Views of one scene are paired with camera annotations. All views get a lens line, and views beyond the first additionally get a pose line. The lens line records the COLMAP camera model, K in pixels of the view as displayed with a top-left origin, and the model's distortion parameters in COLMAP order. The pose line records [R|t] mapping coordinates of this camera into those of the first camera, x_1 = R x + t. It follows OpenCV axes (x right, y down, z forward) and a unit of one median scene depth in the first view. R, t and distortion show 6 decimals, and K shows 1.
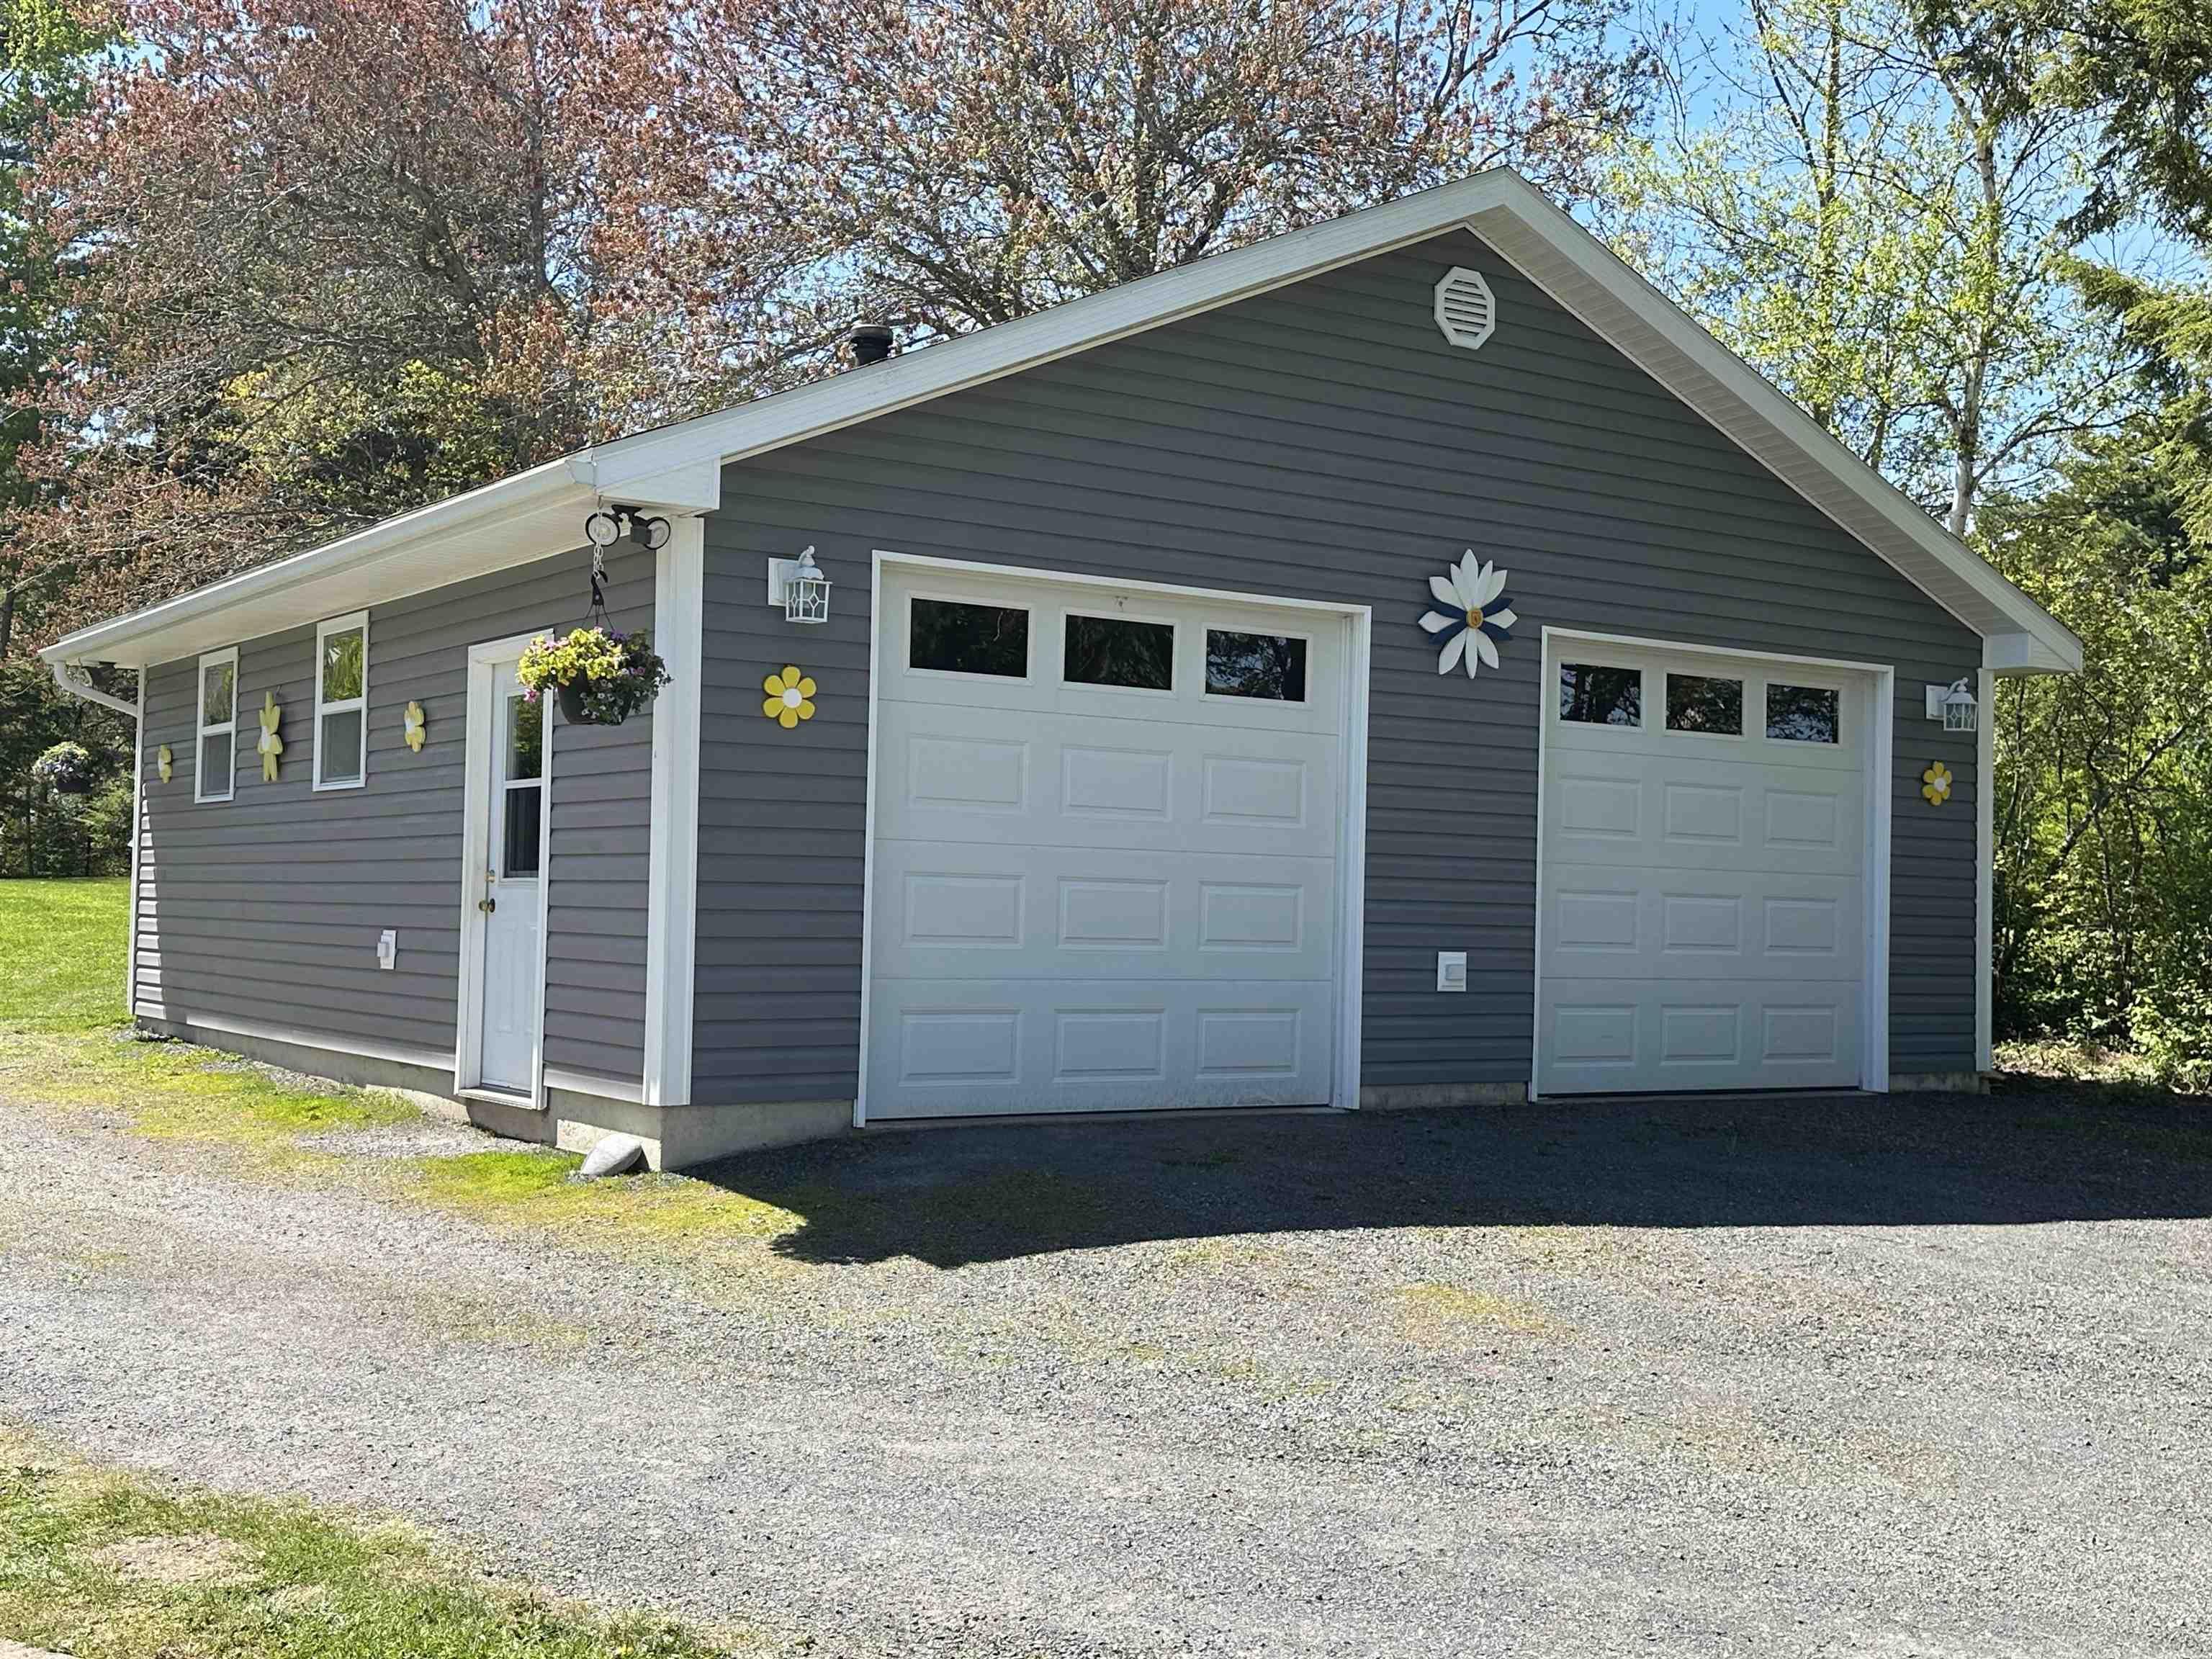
lens RADIAL K [[2415.0, 0, 1106.0], [0, 2415.0, 829.5], [0, 0, 1]] dist [0.160830, -0.002294]
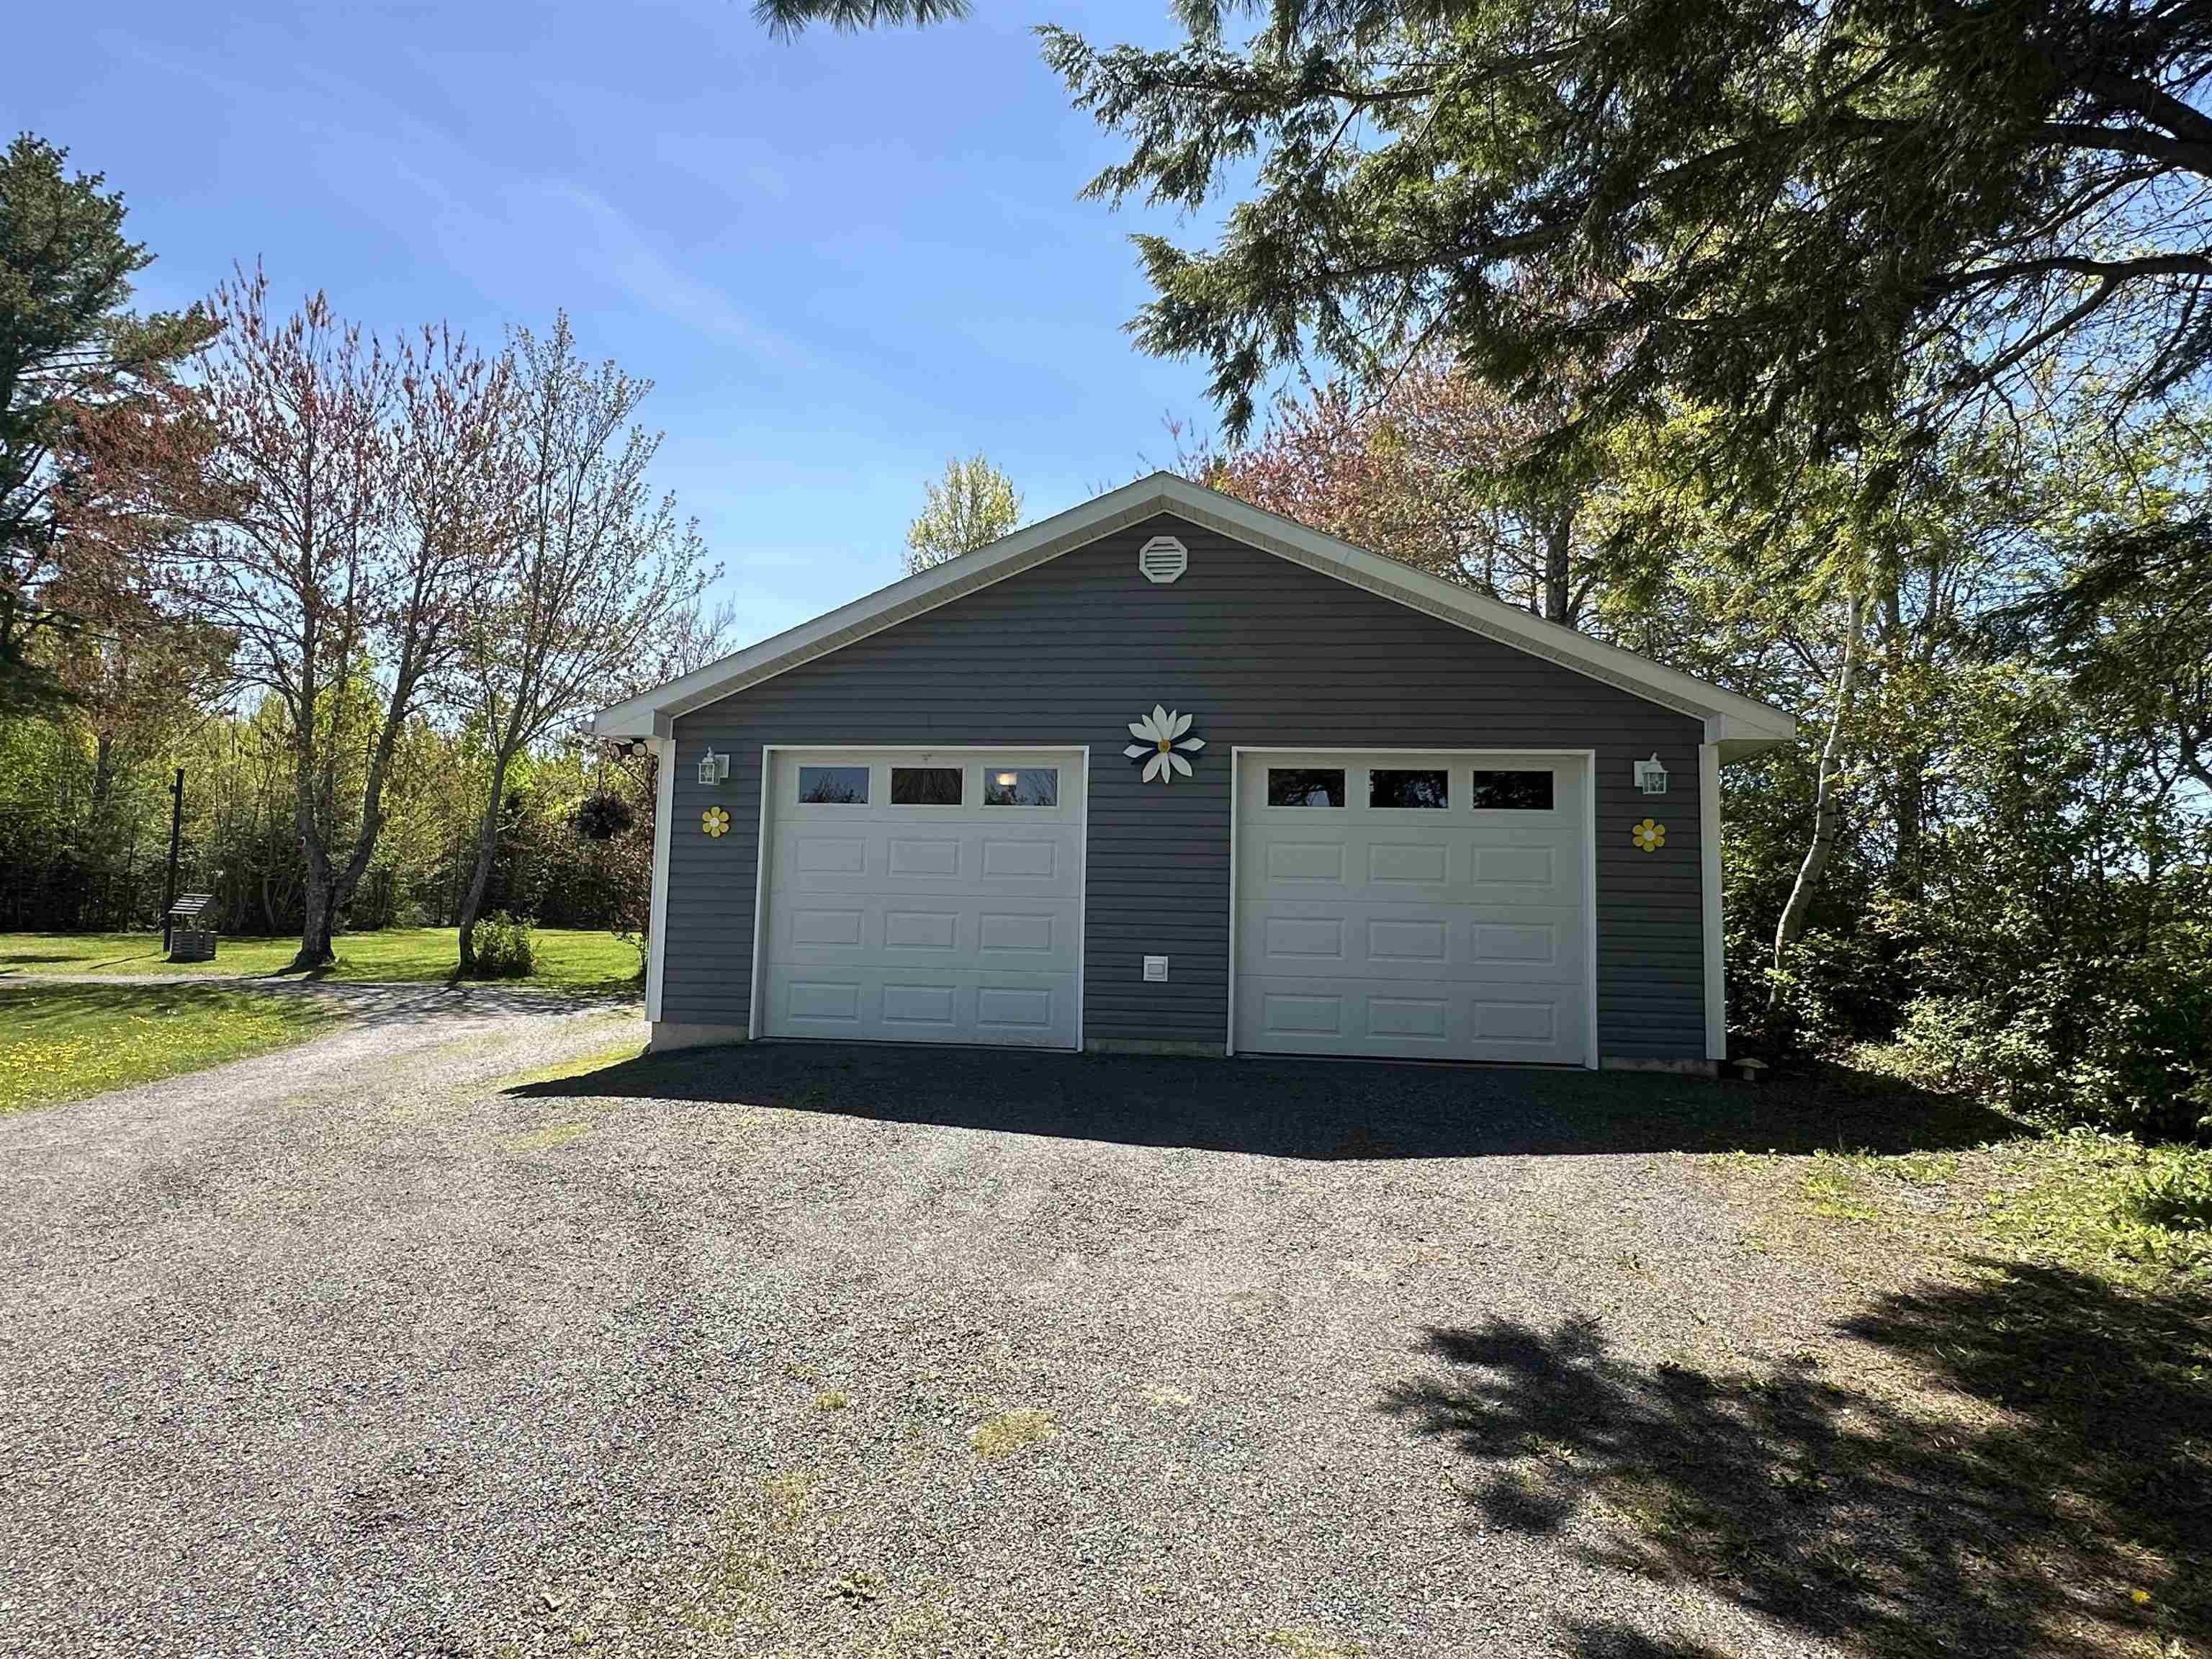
lens RADIAL K [[1139.1, 0, 1106.0], [0, 1139.1, 829.5], [0, 0, 1]] dist [0.000811, 0.000057]
pose [[0.751380, -0.061884, -0.656961, 0.607173], [0.014724, 0.996917, -0.077066, 0.024560], [0.659705, 0.048233, 0.749975, 0.412069]]
